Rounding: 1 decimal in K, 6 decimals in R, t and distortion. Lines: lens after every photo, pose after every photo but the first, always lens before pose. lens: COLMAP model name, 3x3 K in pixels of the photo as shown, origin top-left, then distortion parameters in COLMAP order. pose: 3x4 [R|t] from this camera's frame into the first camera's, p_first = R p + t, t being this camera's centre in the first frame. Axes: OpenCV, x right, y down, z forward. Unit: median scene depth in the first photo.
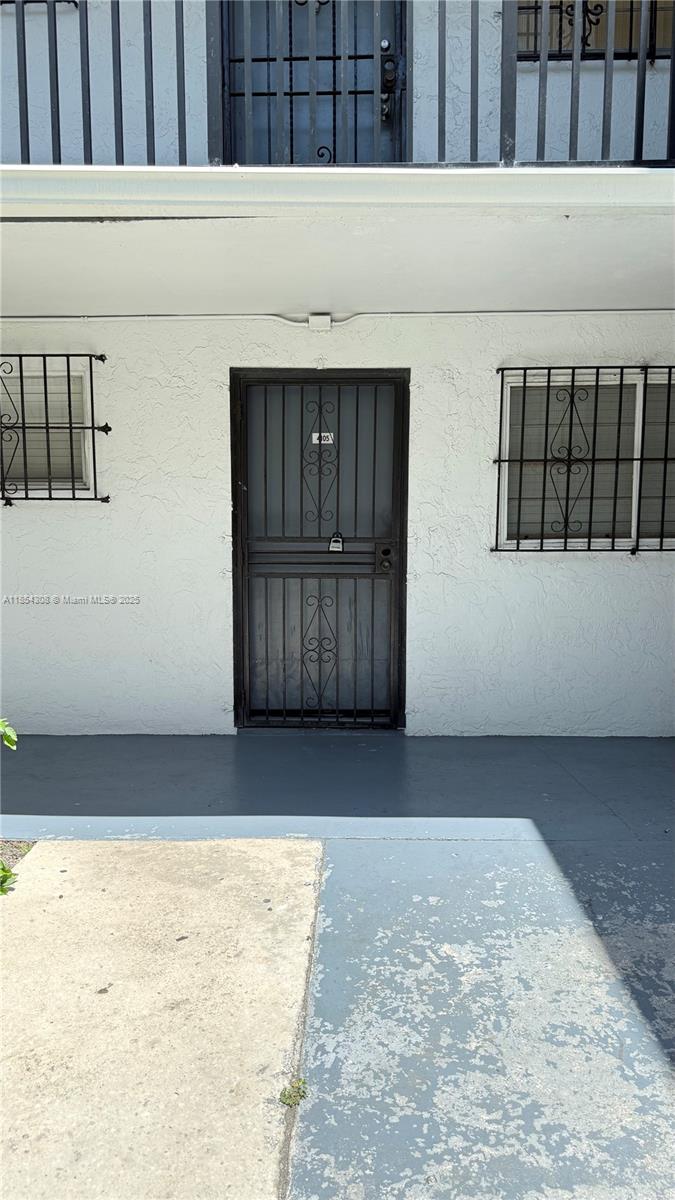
lens RADIAL K [[855.3, 0, 337.9], [0, 855.3, 596.5], [0, 0, 1]] dist [0.069386, -0.085609]
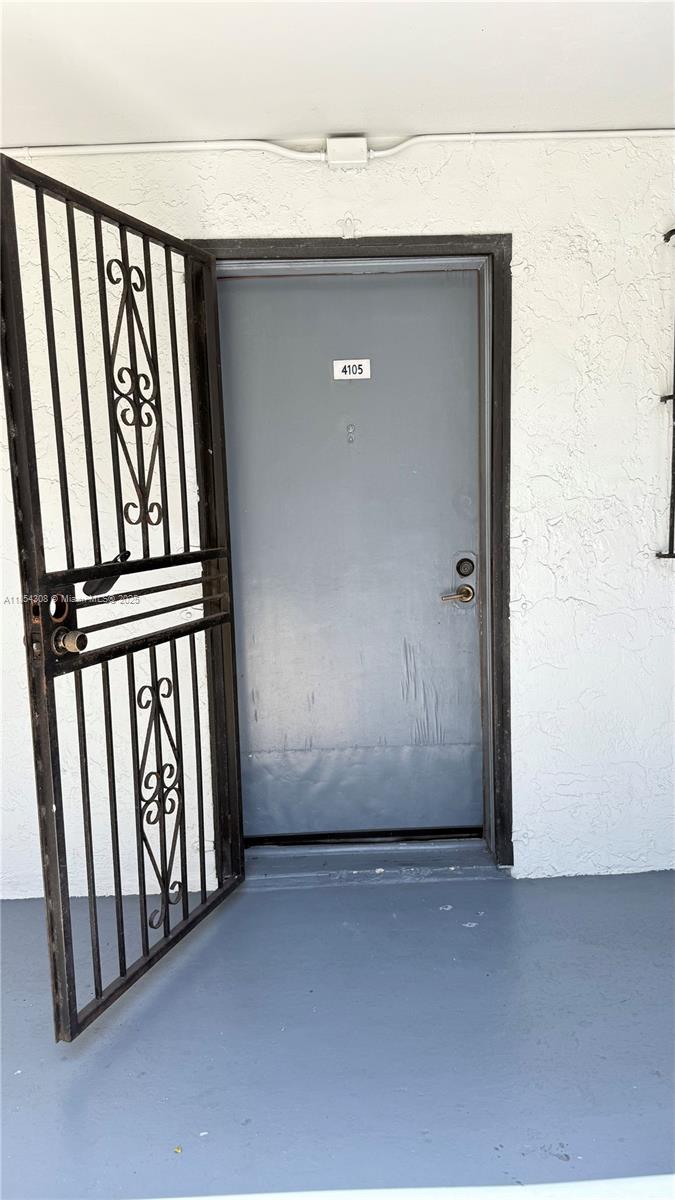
lens RADIAL K [[855.3, 0, 337.7], [0, 855.3, 607.0], [0, 0, 1]] dist [0.069386, -0.085609]
pose [[0.997449, -0.037659, 0.060638, -0.070307], [0.036431, 0.999111, 0.021219, -0.039697], [-0.061383, -0.018956, 0.997934, 0.438356]]
